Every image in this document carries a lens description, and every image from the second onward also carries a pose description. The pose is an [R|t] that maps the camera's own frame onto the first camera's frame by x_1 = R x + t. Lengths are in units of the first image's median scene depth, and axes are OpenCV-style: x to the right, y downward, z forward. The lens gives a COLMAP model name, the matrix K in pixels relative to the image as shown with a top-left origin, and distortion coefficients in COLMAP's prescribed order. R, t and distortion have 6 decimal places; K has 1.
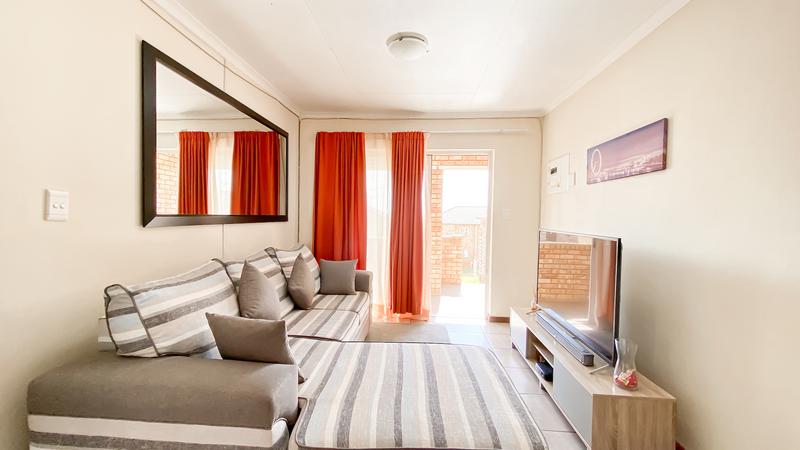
lens RADIAL K [[325.4, 0, 398.2], [0, 325.4, 224.8], [0, 0, 1]] dist [0.001042, -0.000347]
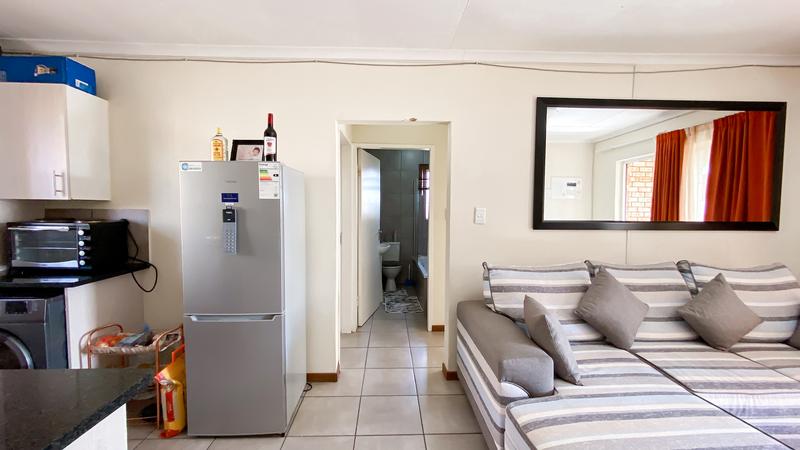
lens RADIAL K [[325.4, 0, 398.2], [0, 325.4, 224.8], [0, 0, 1]] dist [0.001042, -0.000347]
pose [[0.104612, 0.029941, -0.994062, 0.314117], [-0.033420, 0.999088, 0.026576, -0.017004], [0.993951, 0.030441, 0.105517, 0.147101]]
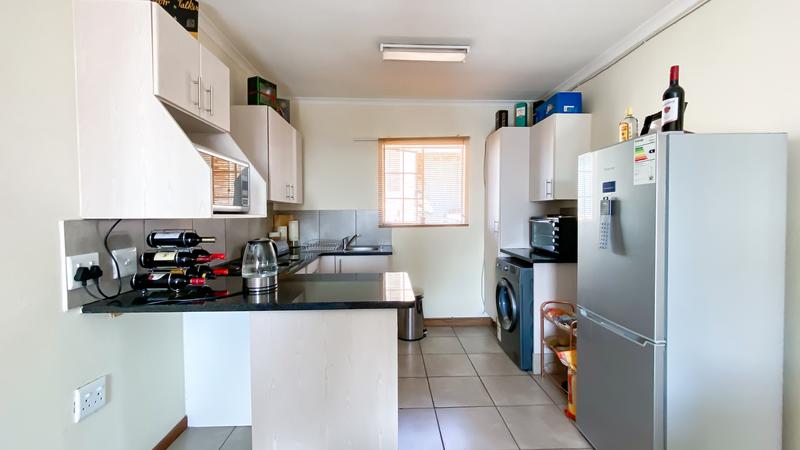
lens RADIAL K [[331.2, 0, 400.0], [0, 331.2, 225.0], [0, 0, 1]] dist [0.000205, -0.000035]
pose [[-0.995495, -0.014200, -0.093746, 0.086947], [-0.019717, 0.998111, 0.058183, -0.004700], [0.092743, 0.059770, -0.993895, 0.391979]]
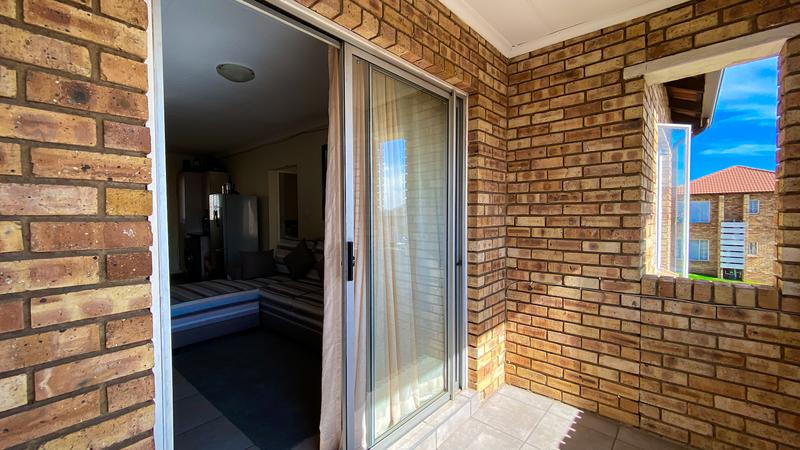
lens RADIAL K [[325.4, 0, 398.2], [0, 325.4, 224.8], [0, 0, 1]] dist [0.001042, -0.000347]
pose [[-0.613349, 0.007472, -0.789777, 0.466620], [-0.029957, 0.999016, 0.032717, -0.031541], [0.789244, 0.043726, -0.612521, 1.674553]]
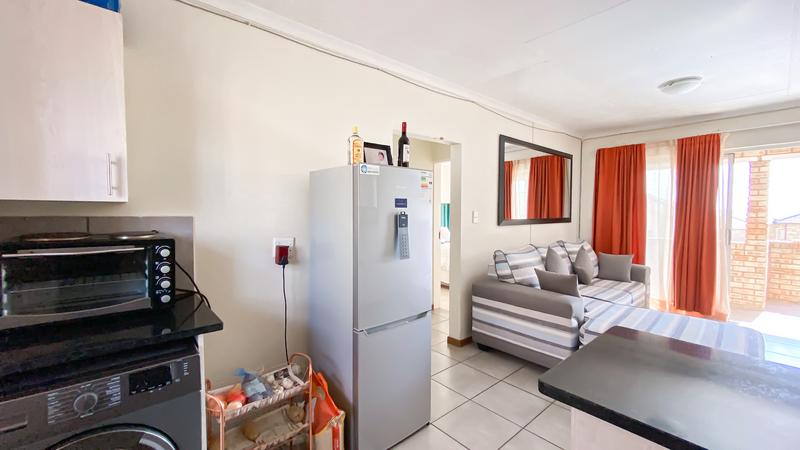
lens RADIAL K [[325.4, 0, 398.2], [0, 325.4, 224.8], [0, 0, 1]] dist [0.001042, -0.000347]
pose [[0.702281, 0.011158, -0.711813, 0.122964], [-0.008444, 0.999937, 0.007343, -0.005362], [0.711850, 0.000854, 0.702331, -0.484631]]
